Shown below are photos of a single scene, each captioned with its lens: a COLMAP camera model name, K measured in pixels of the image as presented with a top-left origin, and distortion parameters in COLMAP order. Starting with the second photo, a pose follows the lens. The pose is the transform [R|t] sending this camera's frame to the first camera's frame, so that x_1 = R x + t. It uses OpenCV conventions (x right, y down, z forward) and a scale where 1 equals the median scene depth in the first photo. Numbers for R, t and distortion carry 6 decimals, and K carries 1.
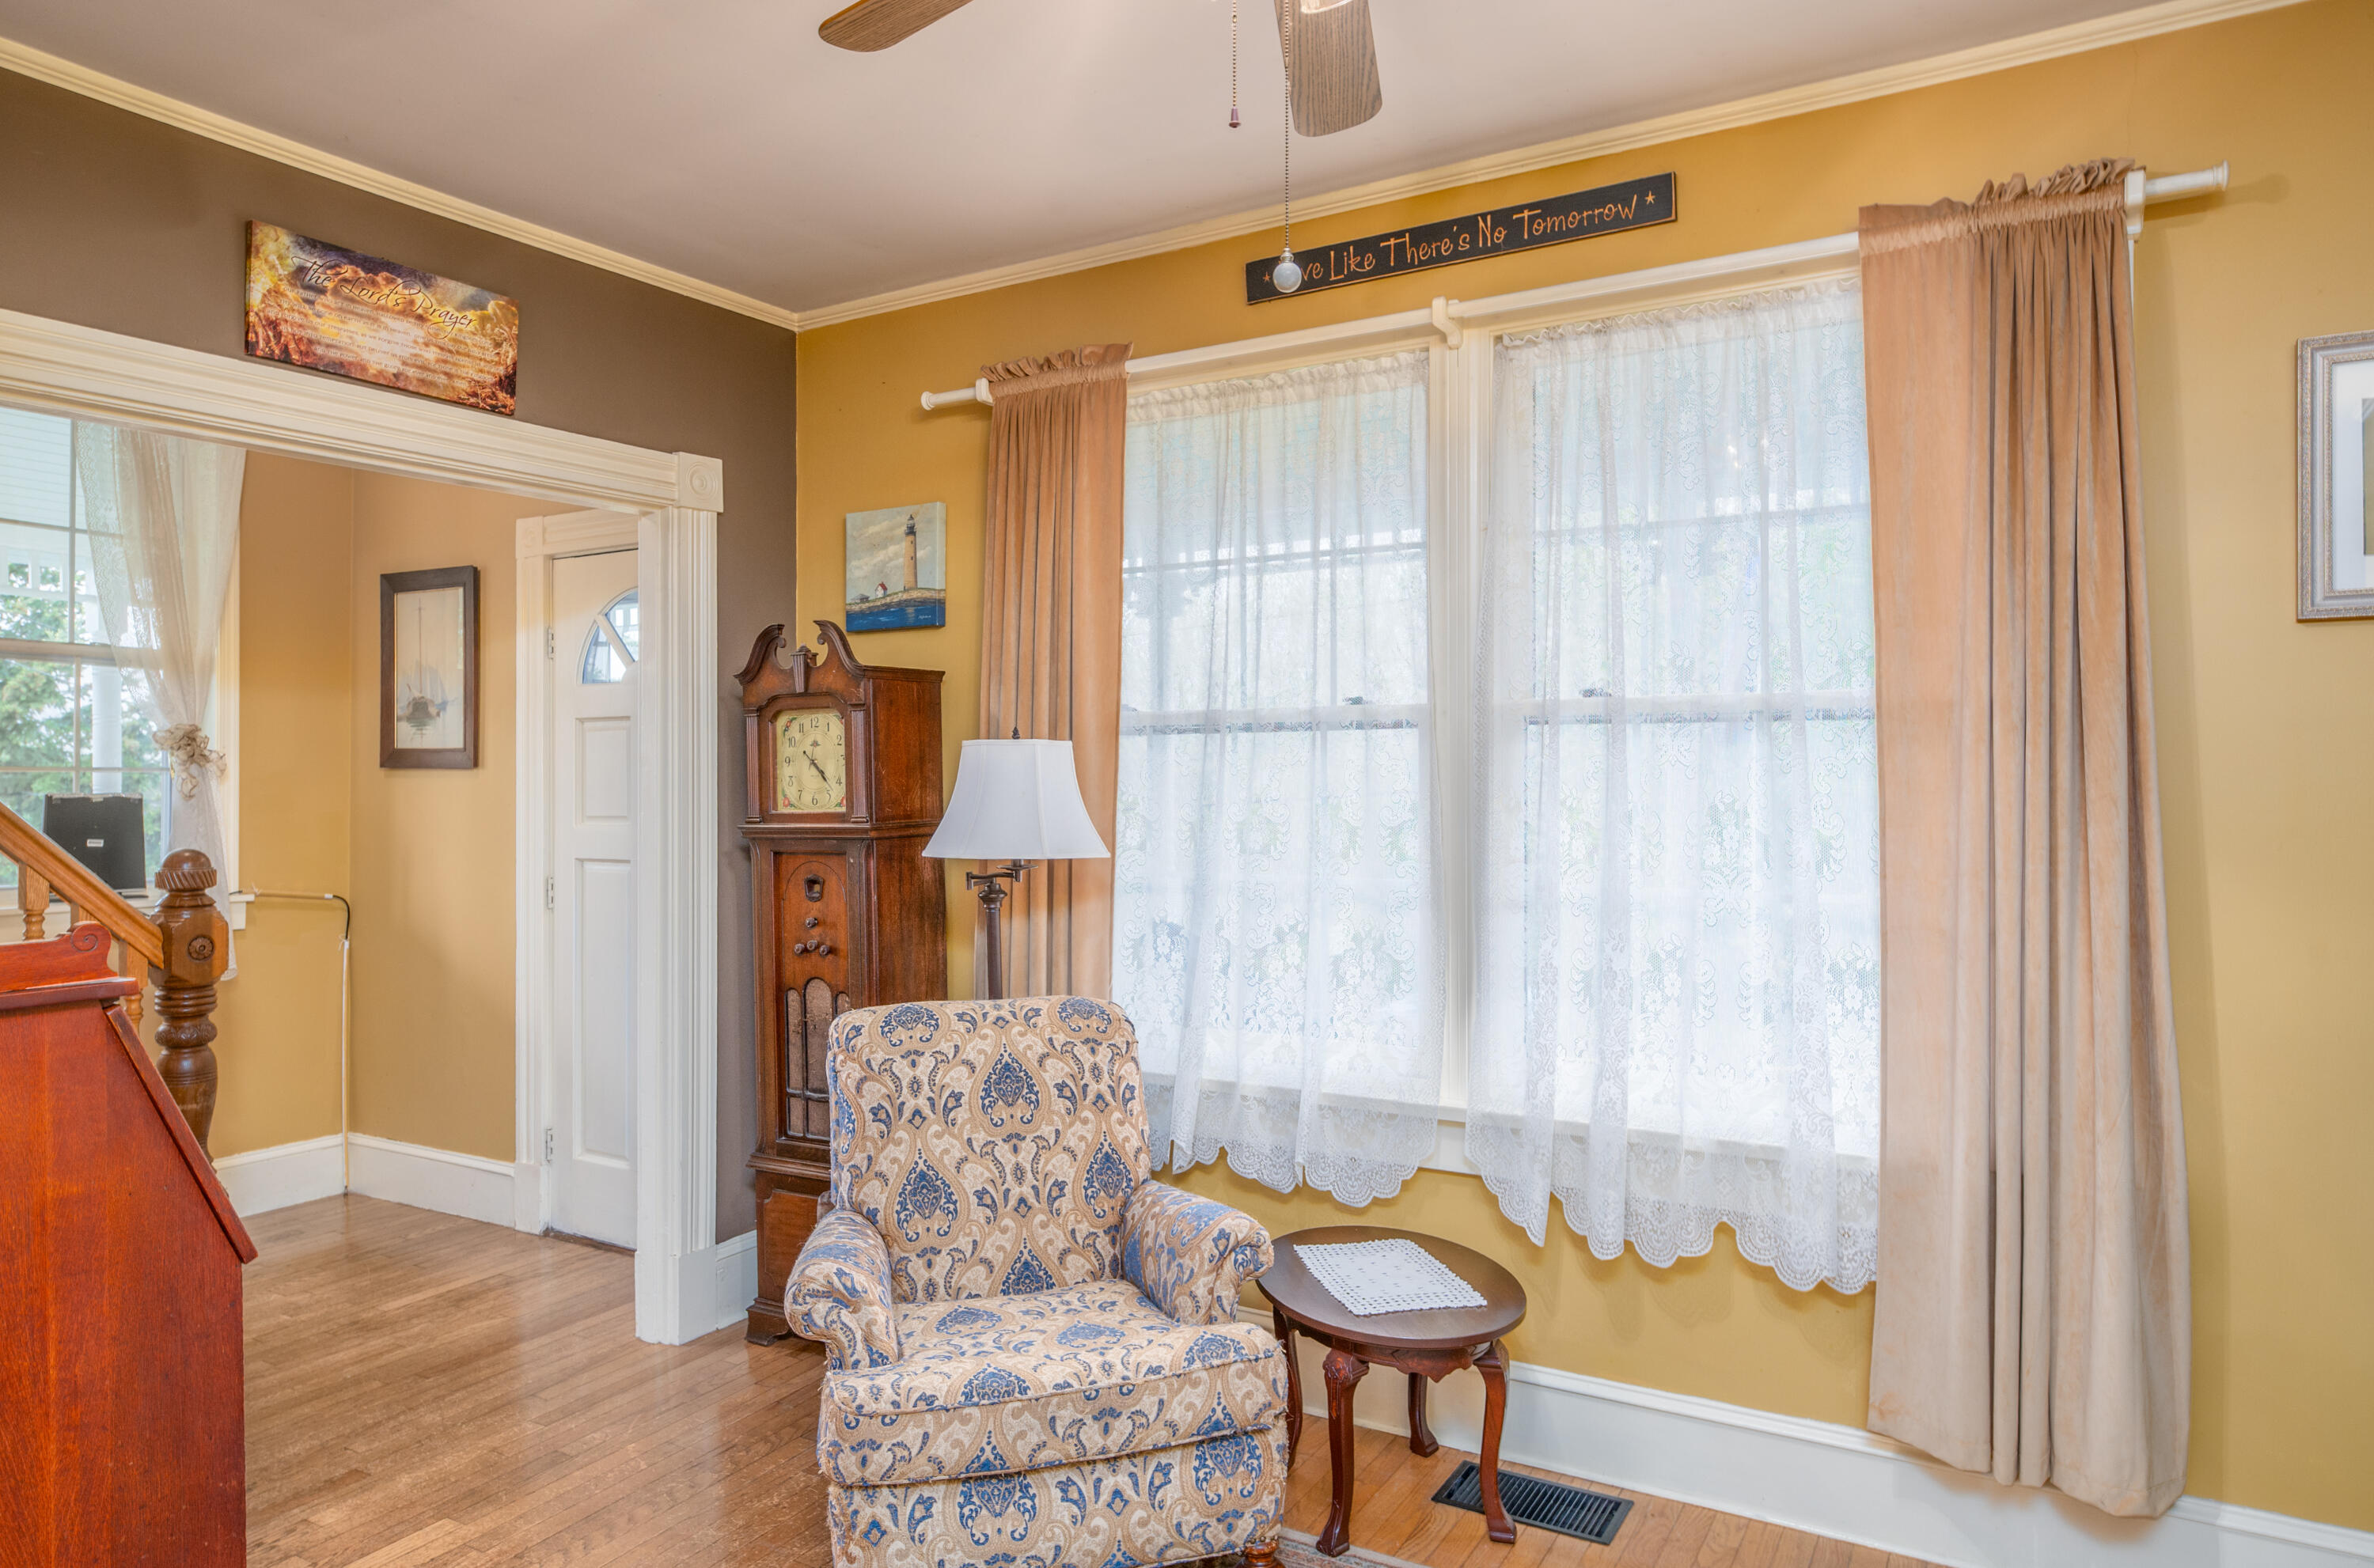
lens RADIAL K [[1479.6, 0, 1187.4], [0, 1479.6, 773.9], [0, 0, 1]] dist [0.004850, 0.000340]
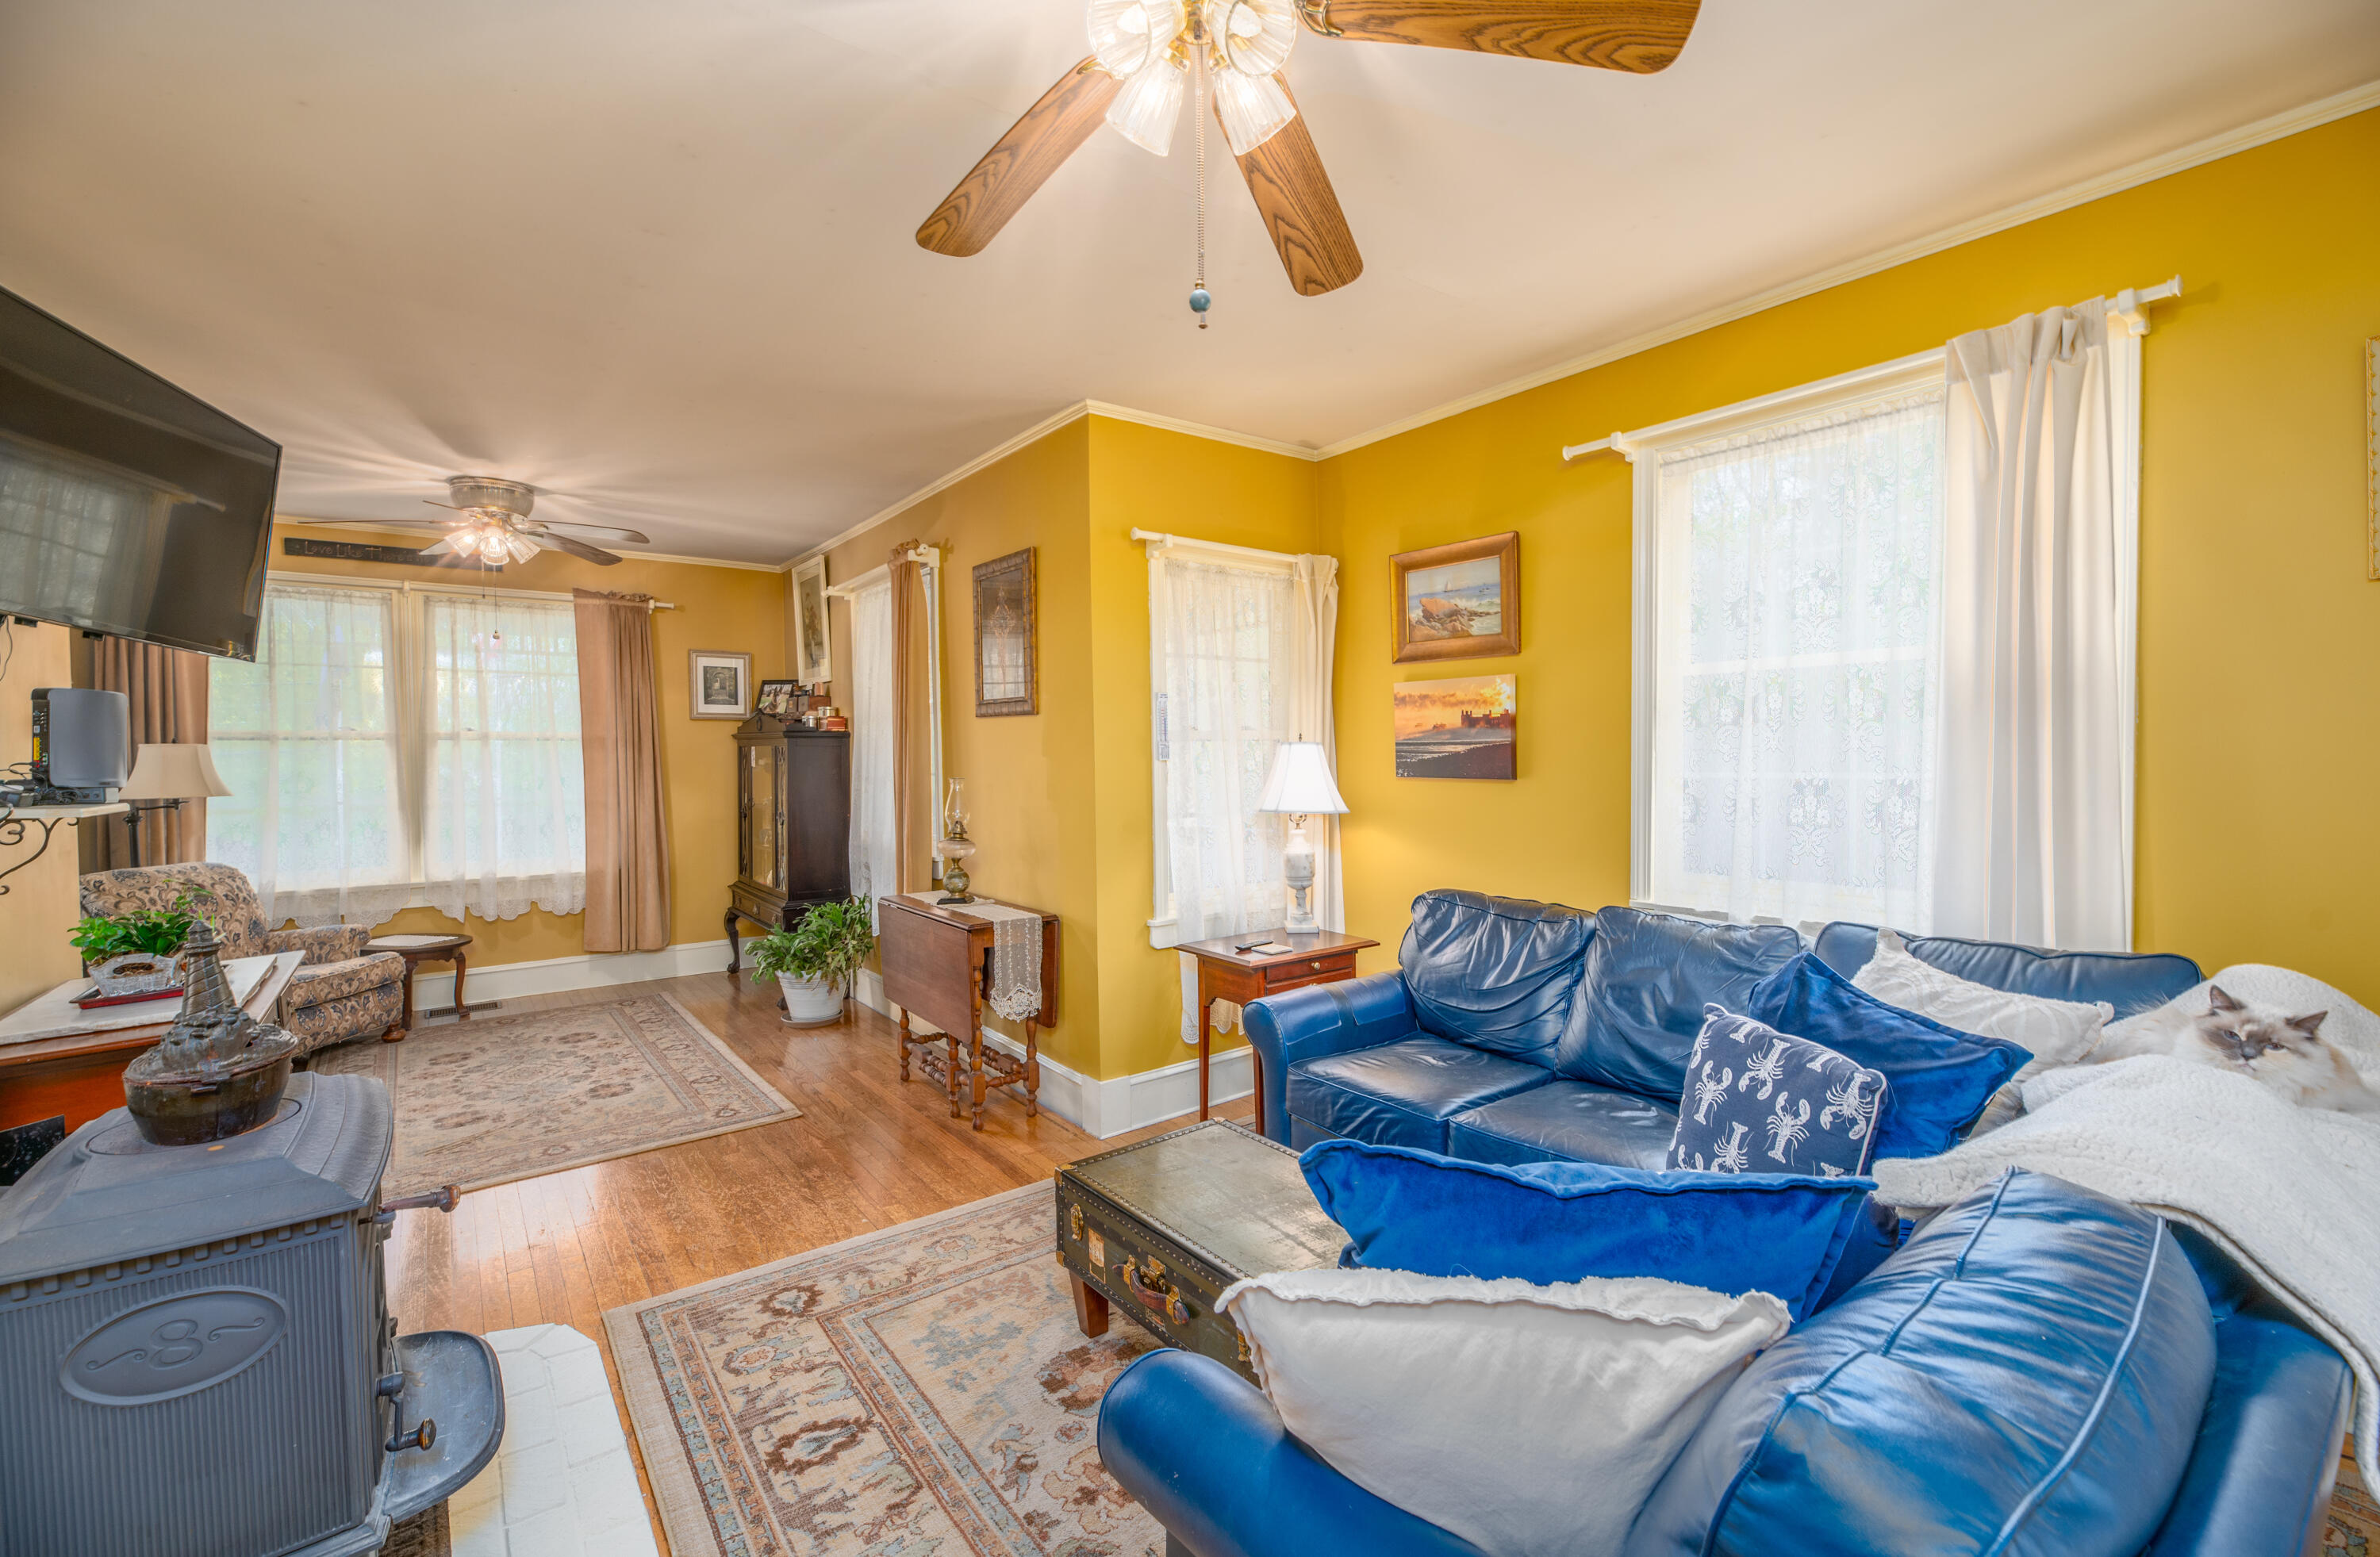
lens RADIAL K [[999.4, 0, 1190.0], [0, 999.4, 778.5], [0, 0, 1]] dist [-0.000743, -0.000128]
pose [[0.375237, -0.021645, 0.926676, -1.023600], [0.004654, 0.999759, 0.021468, 0.003010], [-0.926917, -0.003743, 0.375247, -1.036131]]
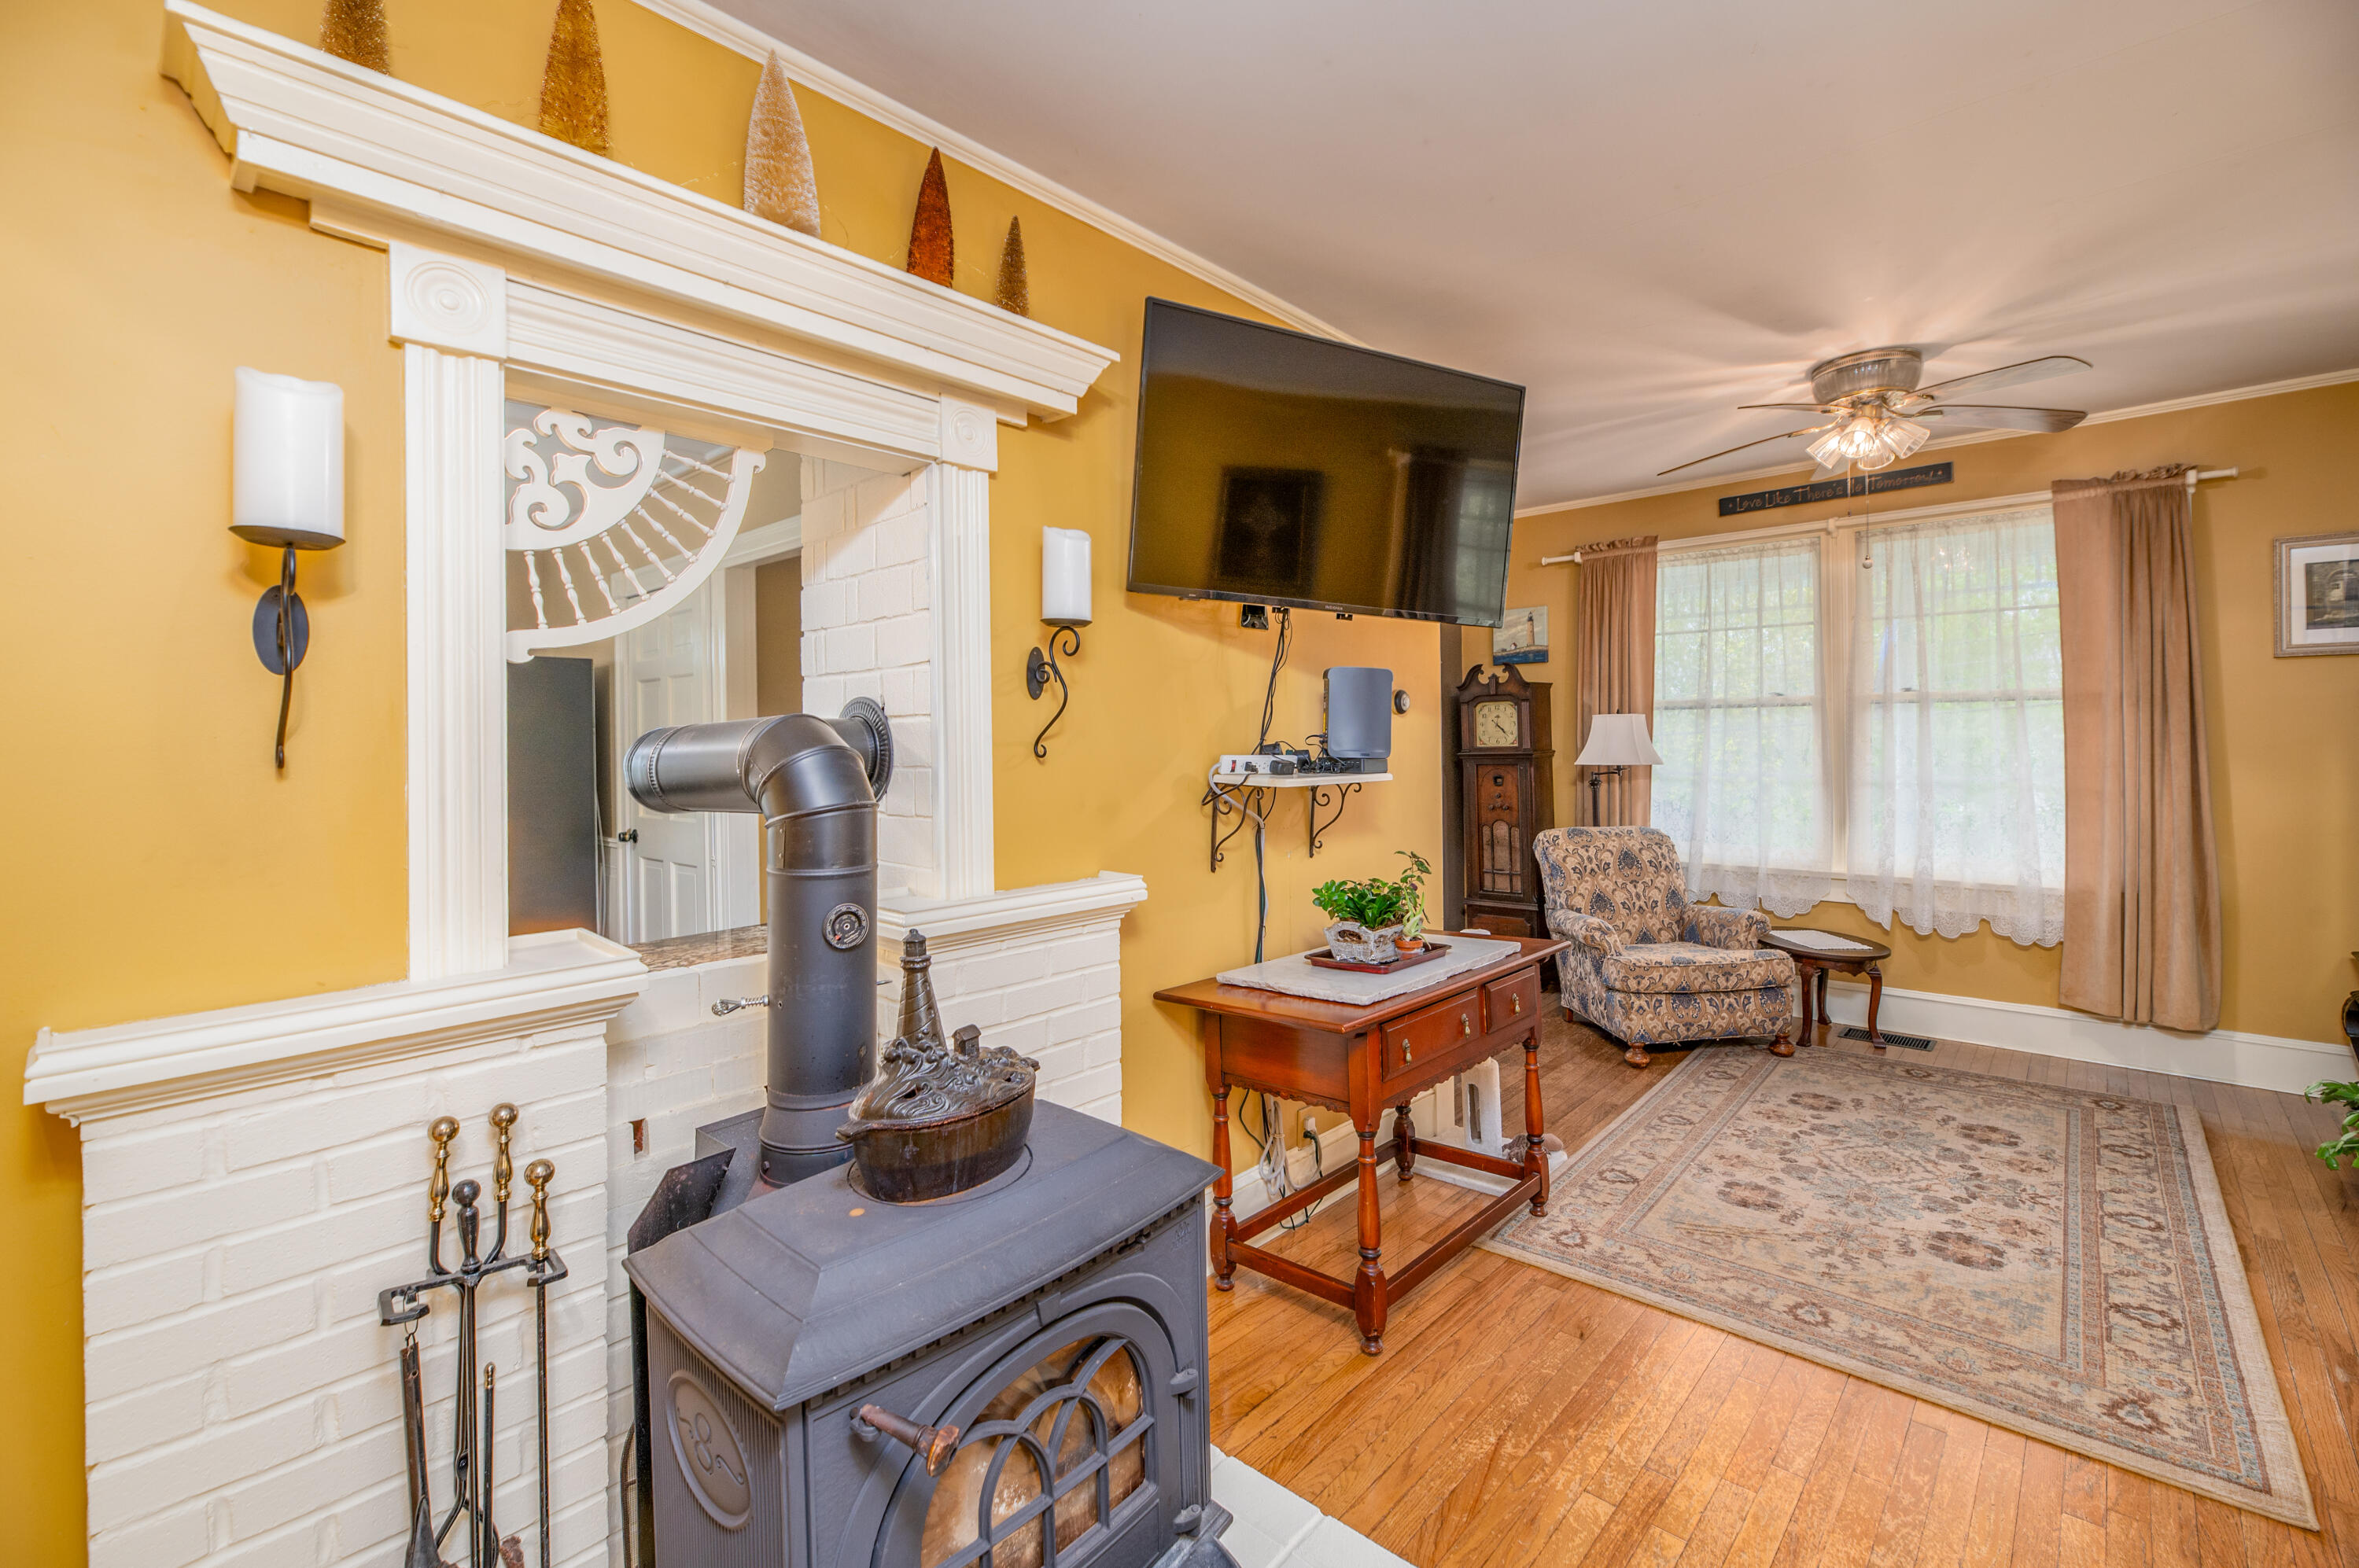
lens RADIAL K [[1006.3, 0, 1175.8], [0, 1006.3, 739.2], [0, 0, 1]] dist [-0.002176, -0.002734]
pose [[0.977337, -0.007897, -0.211542, -0.514904], [0.009391, 0.999938, 0.006060, 0.000276], [0.211481, -0.007909, 0.977350, -0.764107]]
